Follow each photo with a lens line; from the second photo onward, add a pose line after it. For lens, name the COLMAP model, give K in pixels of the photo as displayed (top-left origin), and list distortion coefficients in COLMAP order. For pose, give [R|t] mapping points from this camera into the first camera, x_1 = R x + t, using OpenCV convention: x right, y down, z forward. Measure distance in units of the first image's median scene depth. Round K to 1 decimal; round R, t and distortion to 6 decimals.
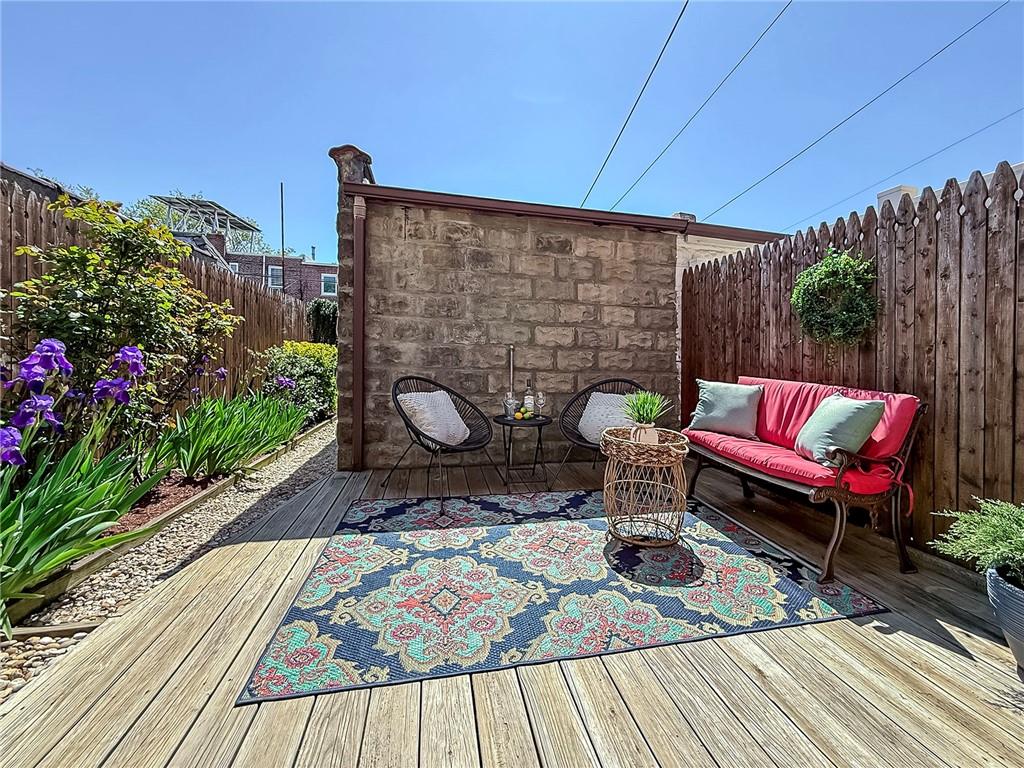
lens RADIAL K [[418.8, 0, 516.4], [0, 418.8, 376.1], [0, 0, 1]] dist [-0.002221, -0.000038]
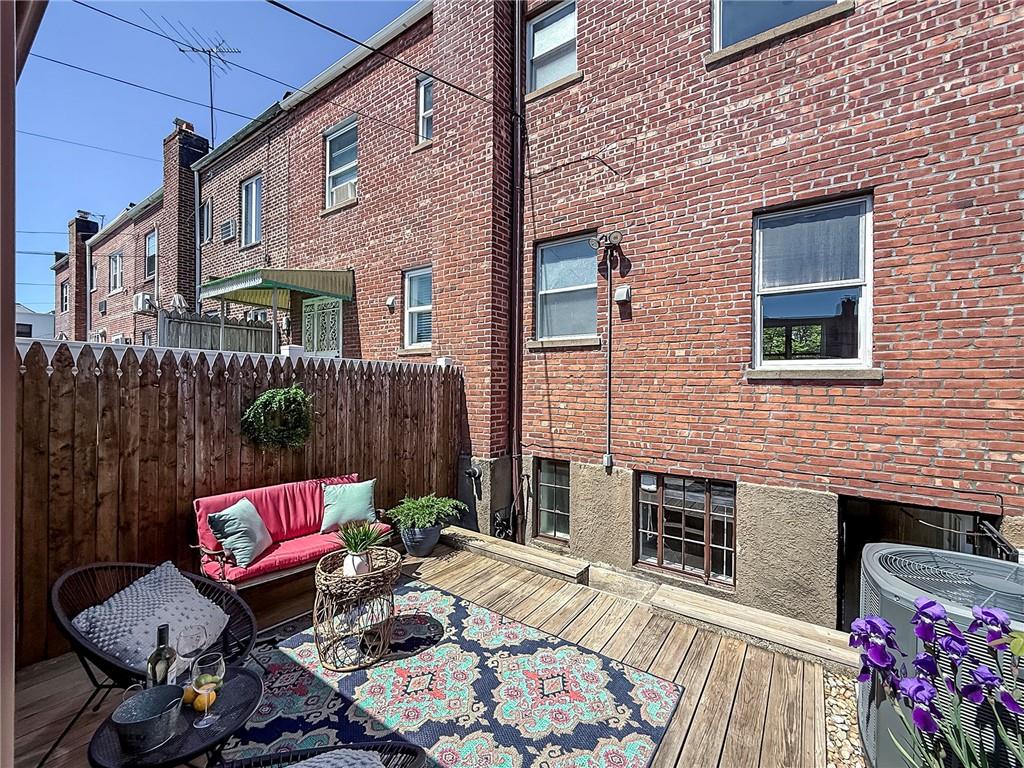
lens RADIAL K [[418.8, 0, 515.1], [0, 418.8, 378.7], [0, 0, 1]] dist [-0.002221, -0.000038]
pose [[-0.683782, -0.027281, 0.729176, -0.852637], [0.010158, 0.998848, 0.046896, -0.428619], [-0.729616, 0.039474, -0.682717, 1.603631]]
